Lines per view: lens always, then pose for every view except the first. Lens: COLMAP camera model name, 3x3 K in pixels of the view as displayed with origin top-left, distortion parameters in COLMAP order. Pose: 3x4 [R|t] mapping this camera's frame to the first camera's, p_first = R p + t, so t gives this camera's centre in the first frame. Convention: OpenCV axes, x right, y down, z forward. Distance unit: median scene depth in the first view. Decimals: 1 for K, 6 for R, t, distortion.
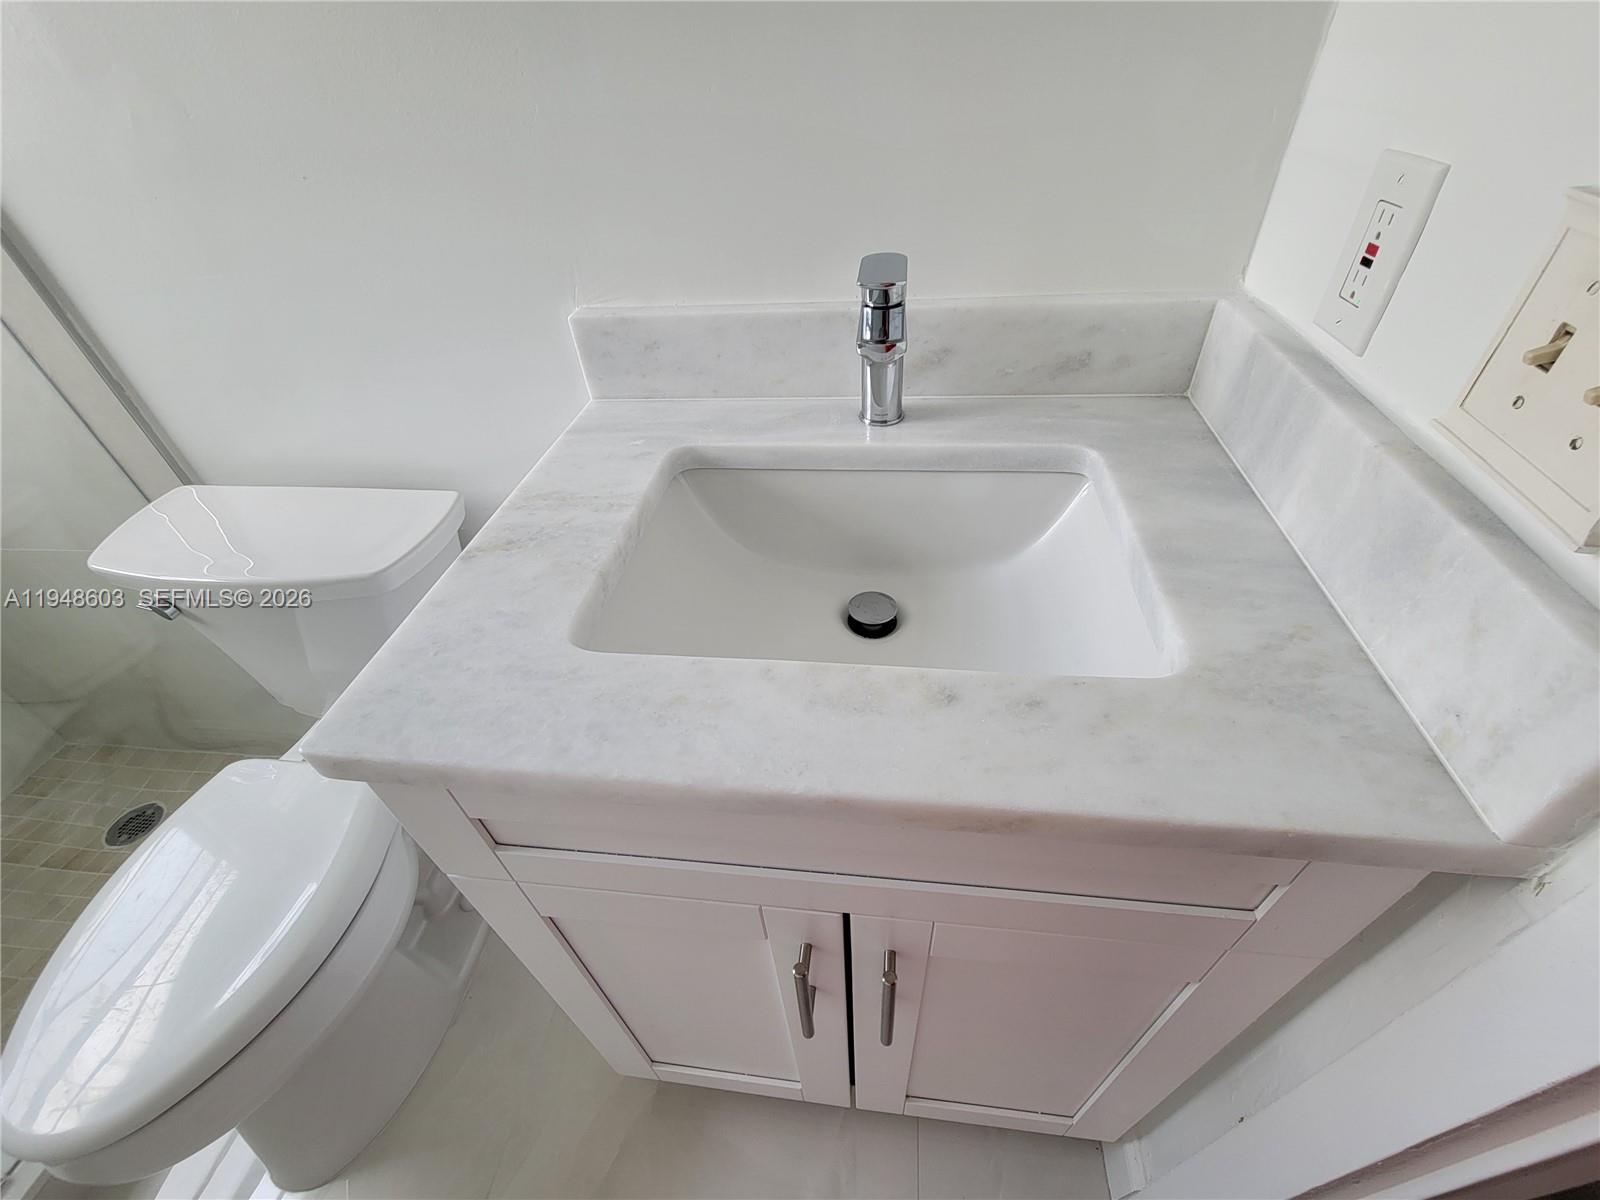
lens RADIAL K [[657.8, 0, 798.2], [0, 657.8, 605.5], [0, 0, 1]] dist [-0.003137, -0.000421]
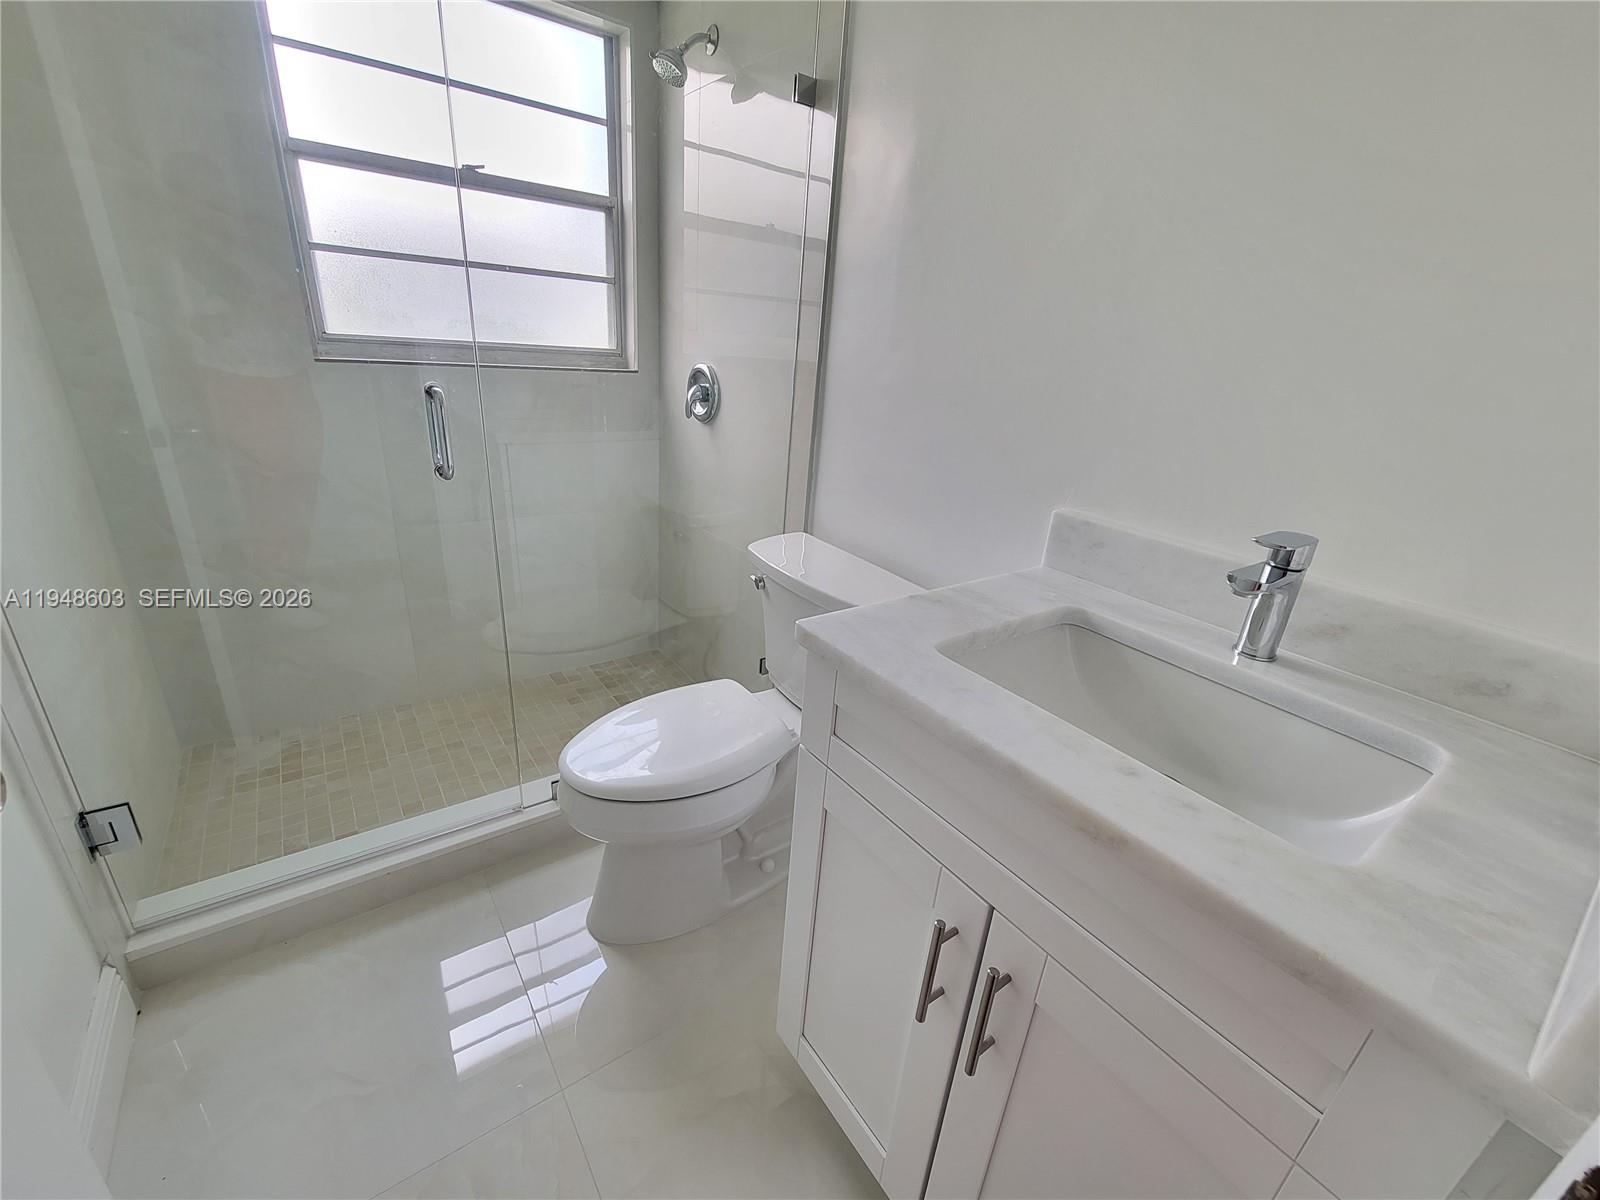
lens RADIAL K [[657.8, 0, 798.2], [0, 657.8, 605.5], [0, 0, 1]] dist [-0.003137, -0.000421]
pose [[0.674330, 0.378326, -0.634152, 0.300597], [-0.564236, 0.817984, -0.111986, 0.241750], [0.476359, 0.433327, 0.765056, -0.335315]]
